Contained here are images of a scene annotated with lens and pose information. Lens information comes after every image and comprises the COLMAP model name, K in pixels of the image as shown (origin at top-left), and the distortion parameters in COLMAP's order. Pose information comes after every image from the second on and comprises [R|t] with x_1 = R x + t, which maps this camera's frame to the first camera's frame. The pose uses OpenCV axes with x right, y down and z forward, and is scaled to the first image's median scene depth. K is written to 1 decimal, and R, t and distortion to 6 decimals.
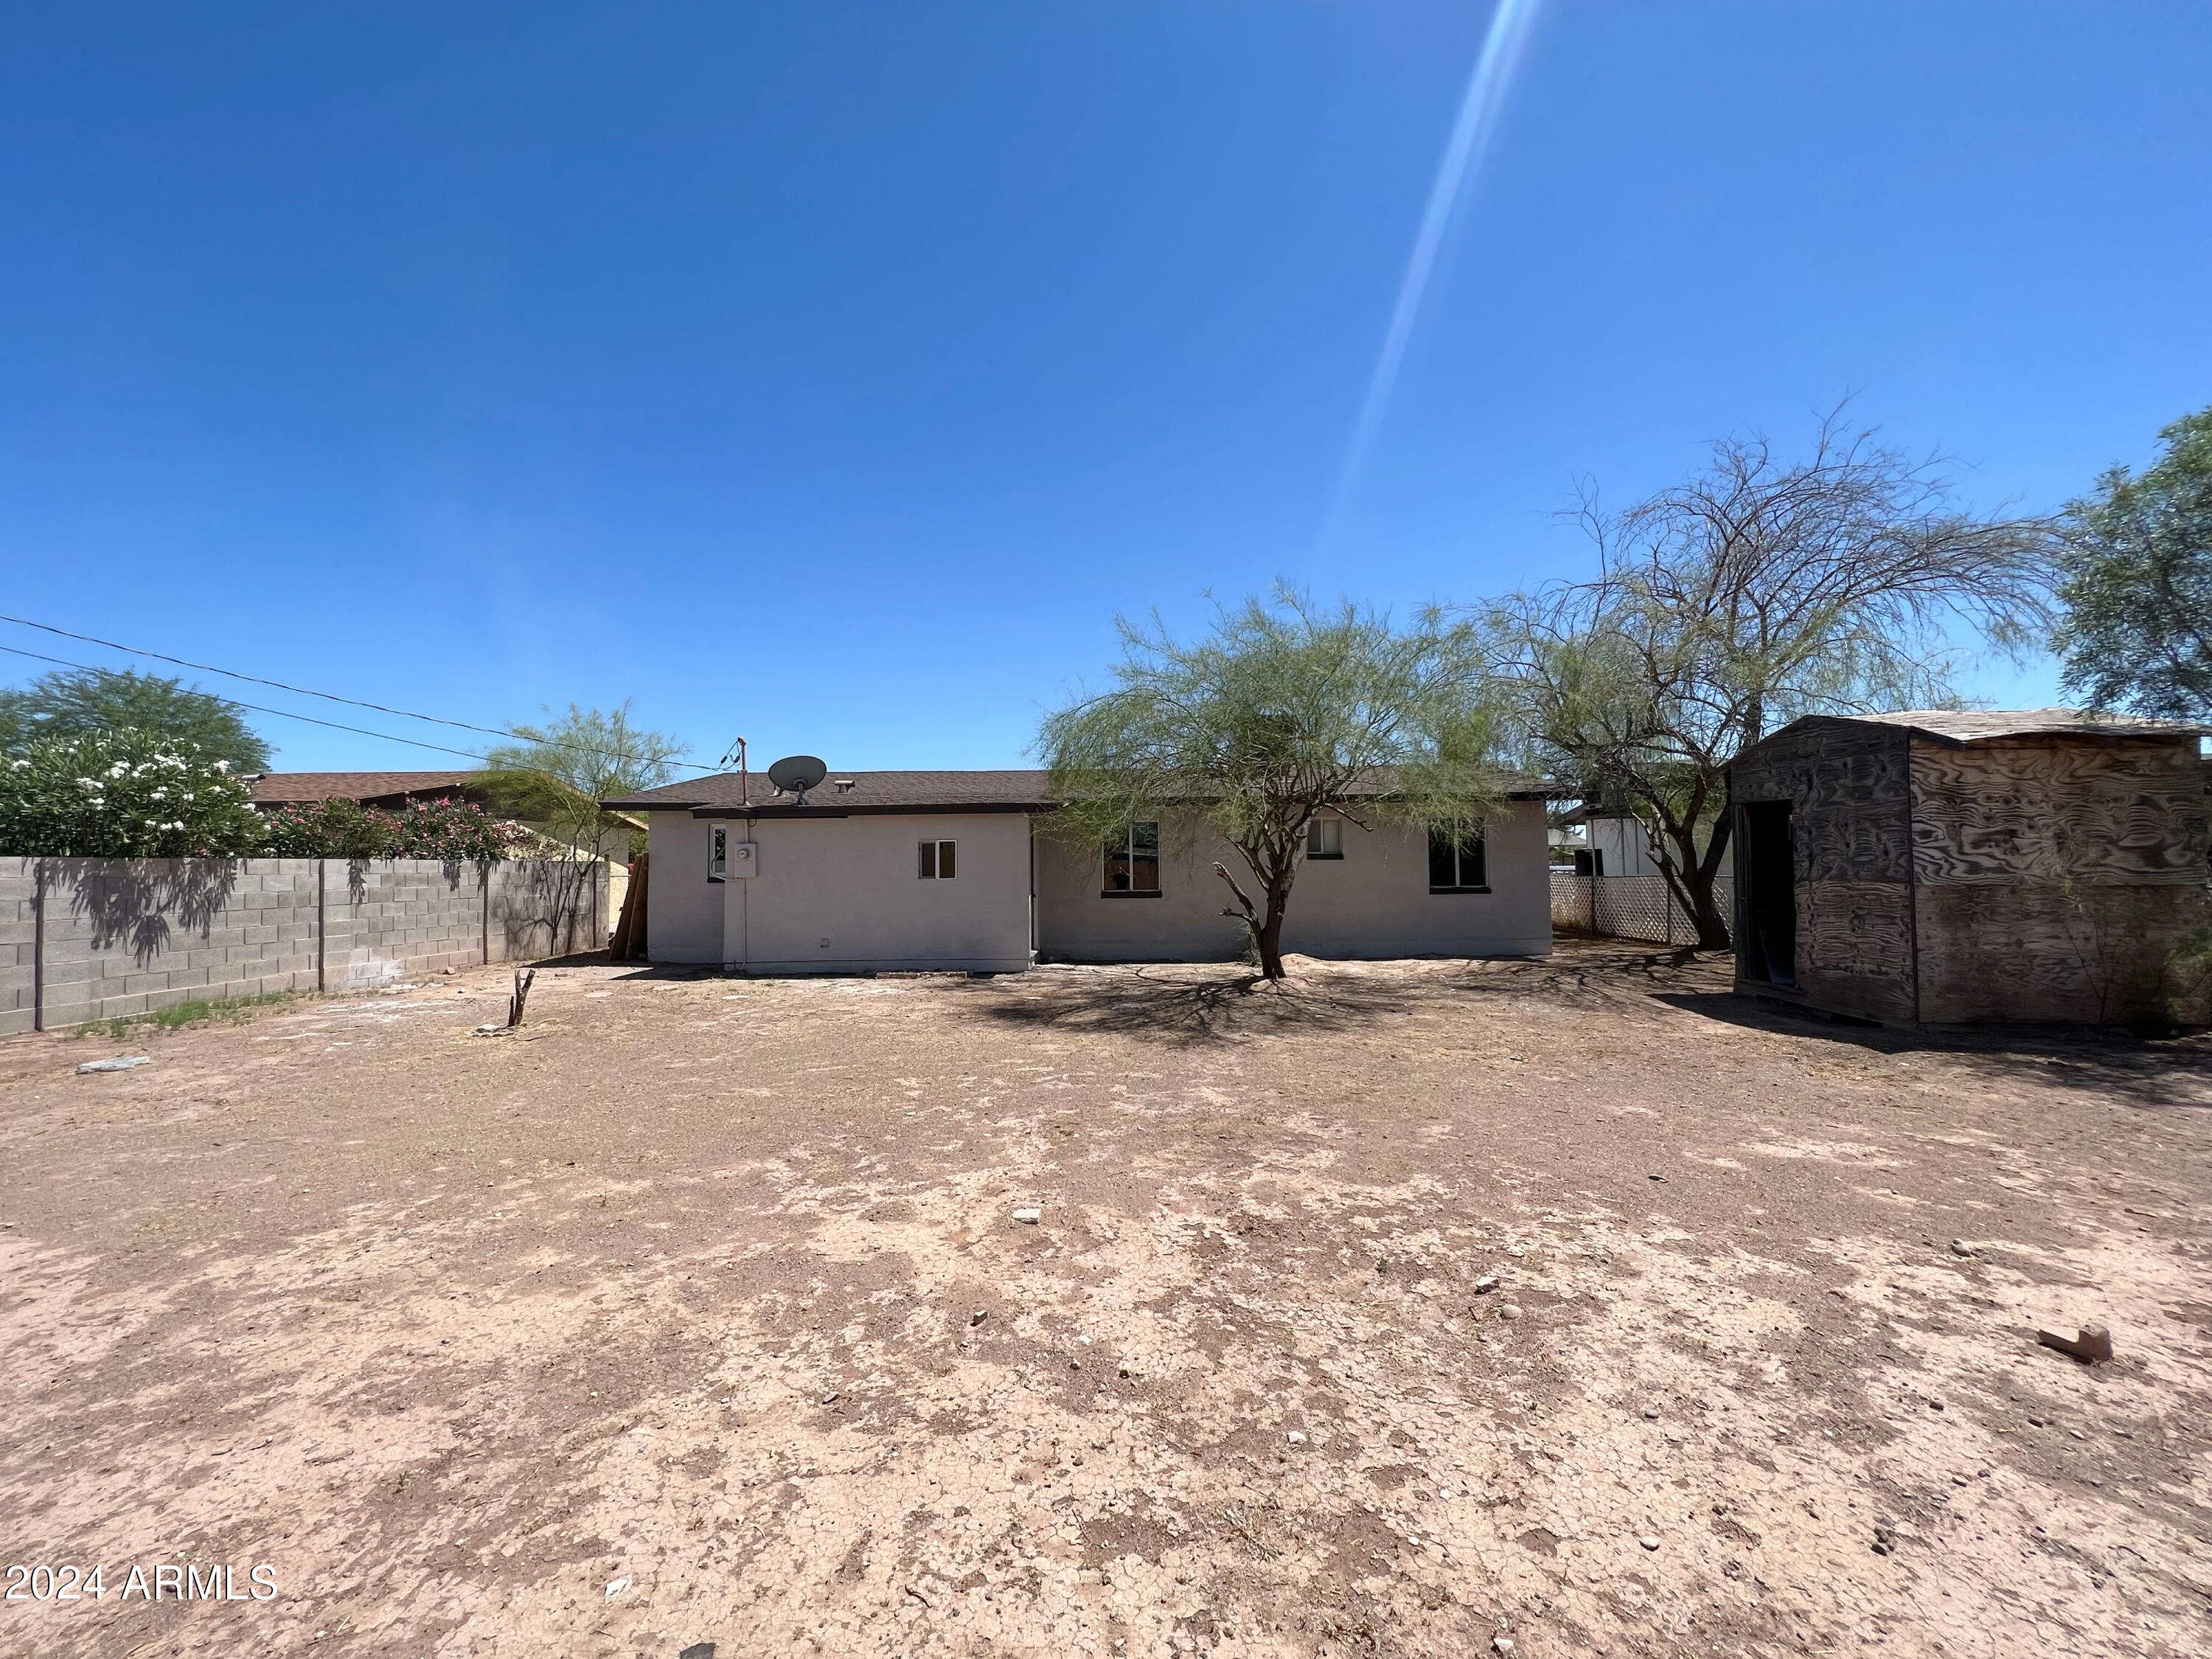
lens RADIAL K [[893.4, 0, 1094.4], [0, 893.4, 835.9], [0, 0, 1]] dist [-0.002042, 0.001029]
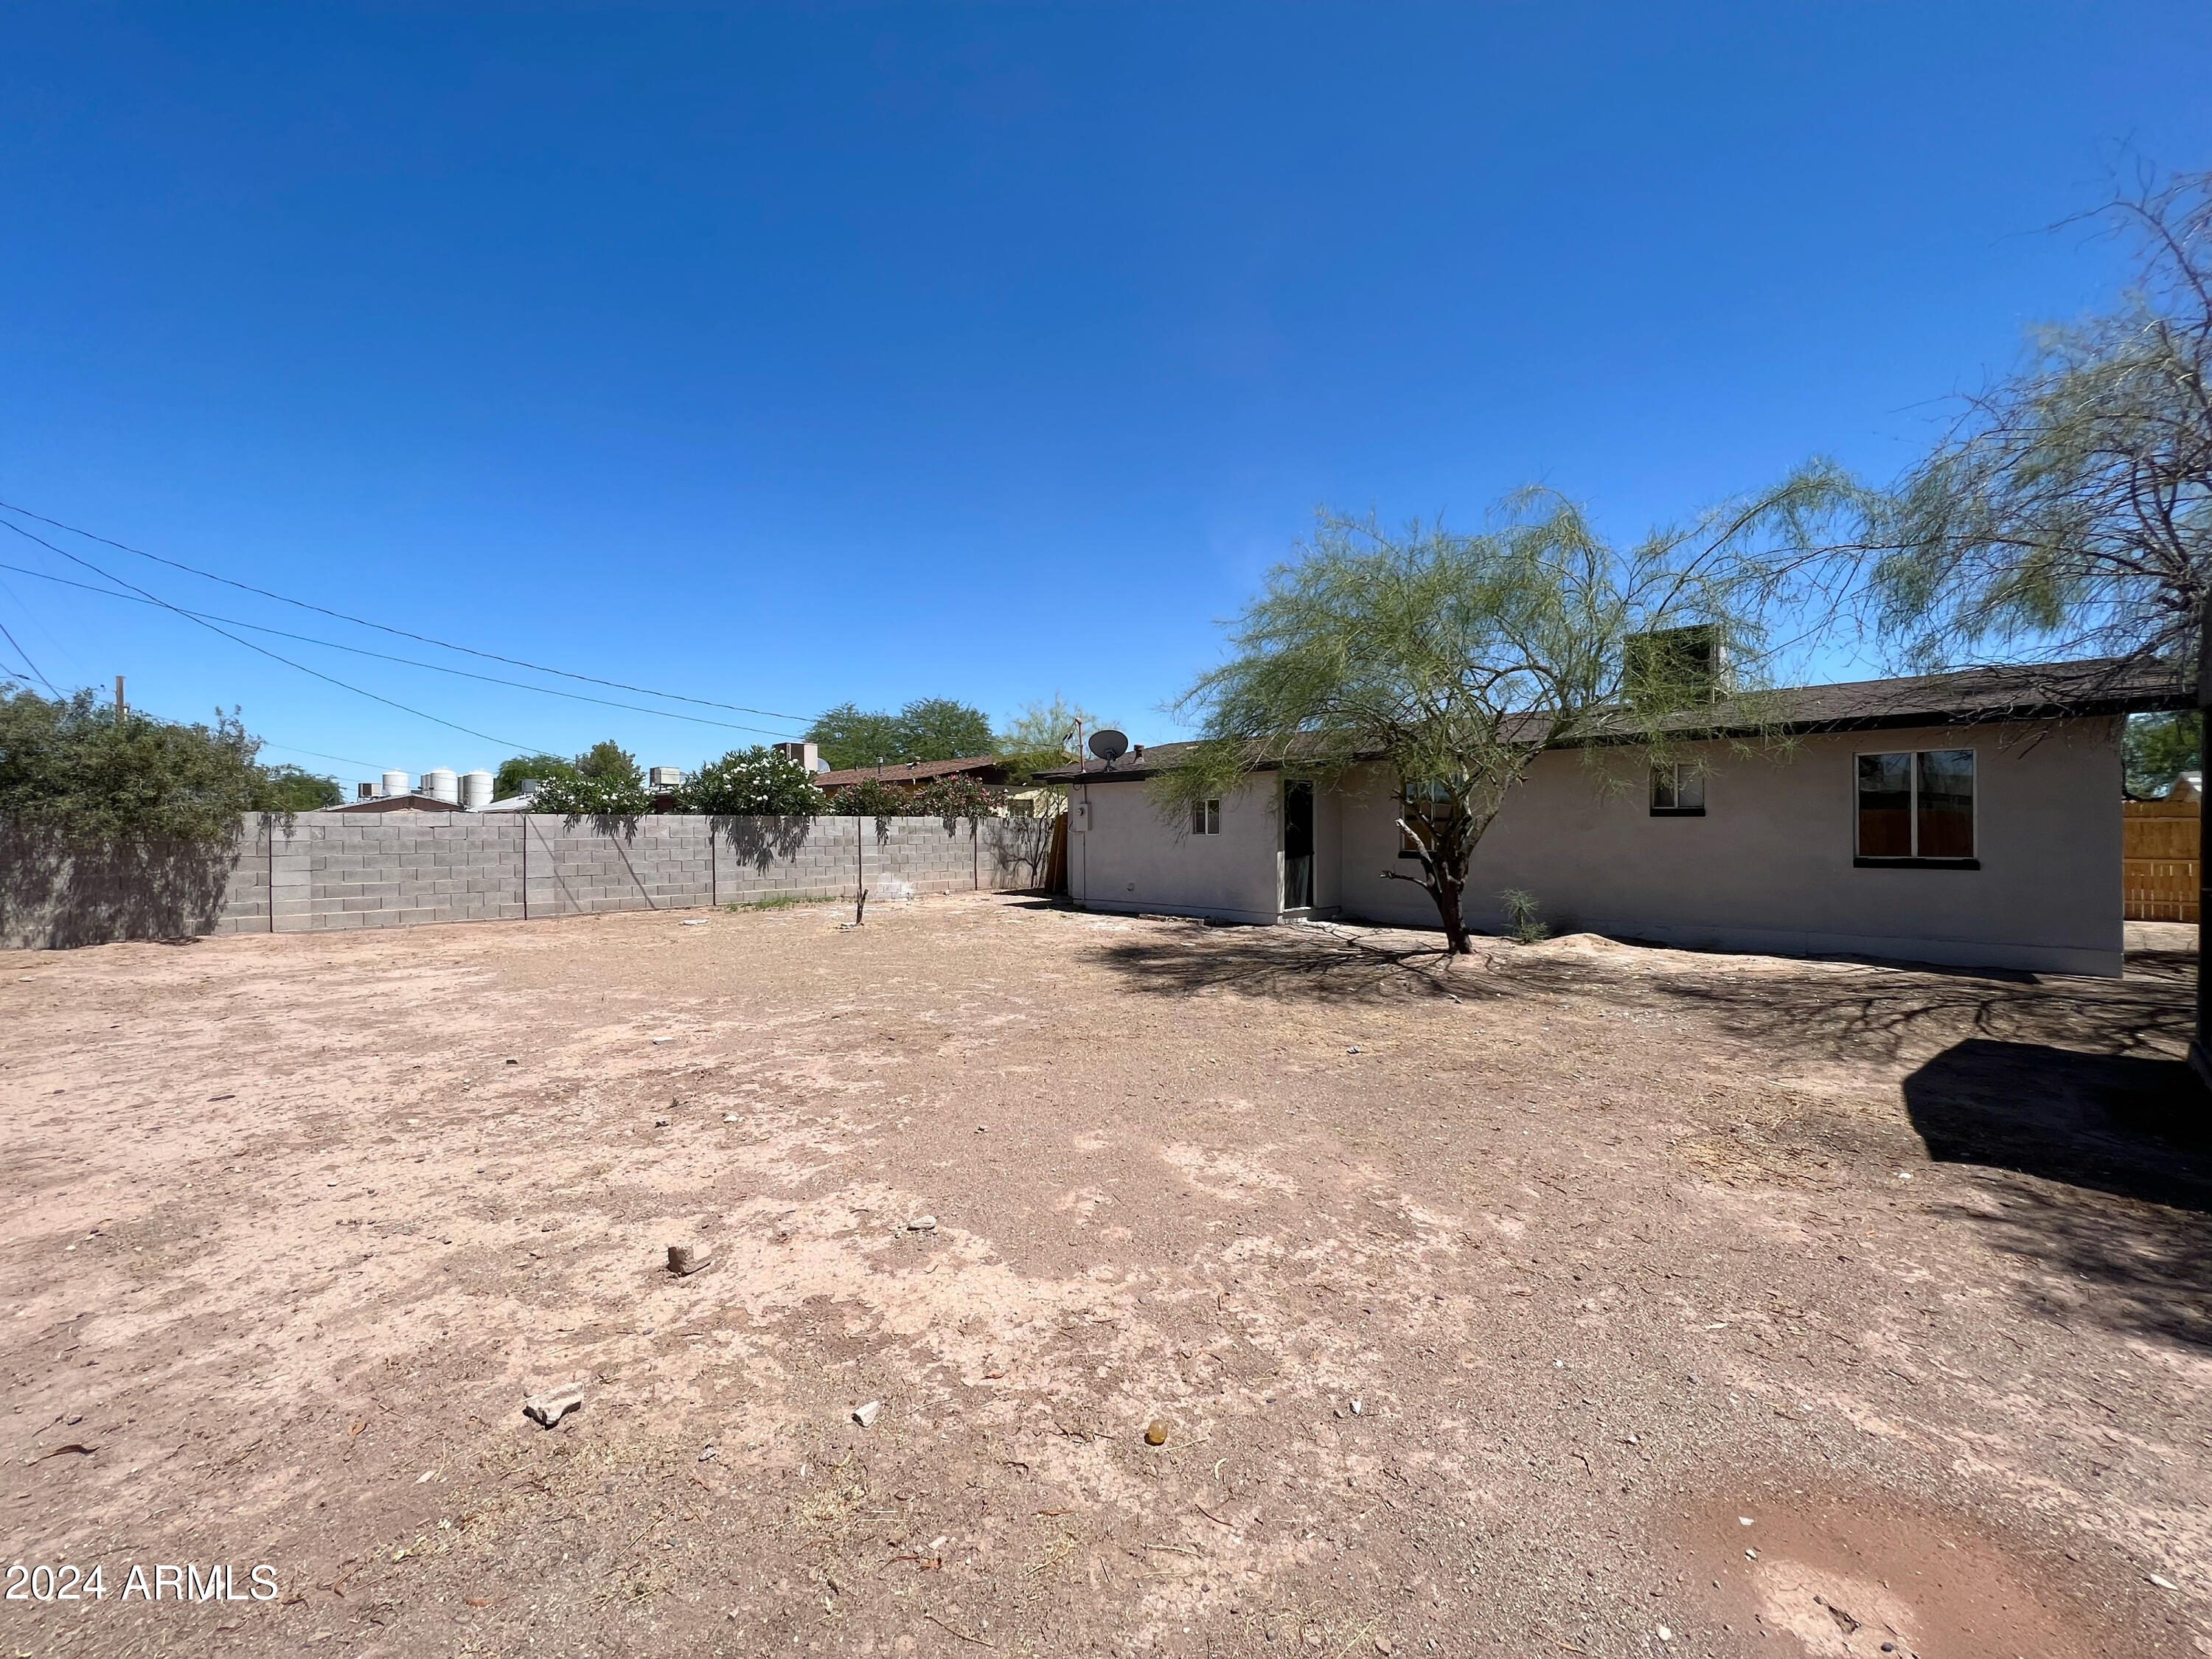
lens RADIAL K [[882.2, 0, 1096.7], [0, 882.2, 829.1], [0, 0, 1]] dist [-0.000029, 0.000234]
pose [[0.719008, 0.009012, -0.694943, 1.282346], [0.019613, 0.999255, 0.033250, 0.008560], [0.694725, -0.037537, 0.718296, 0.341473]]
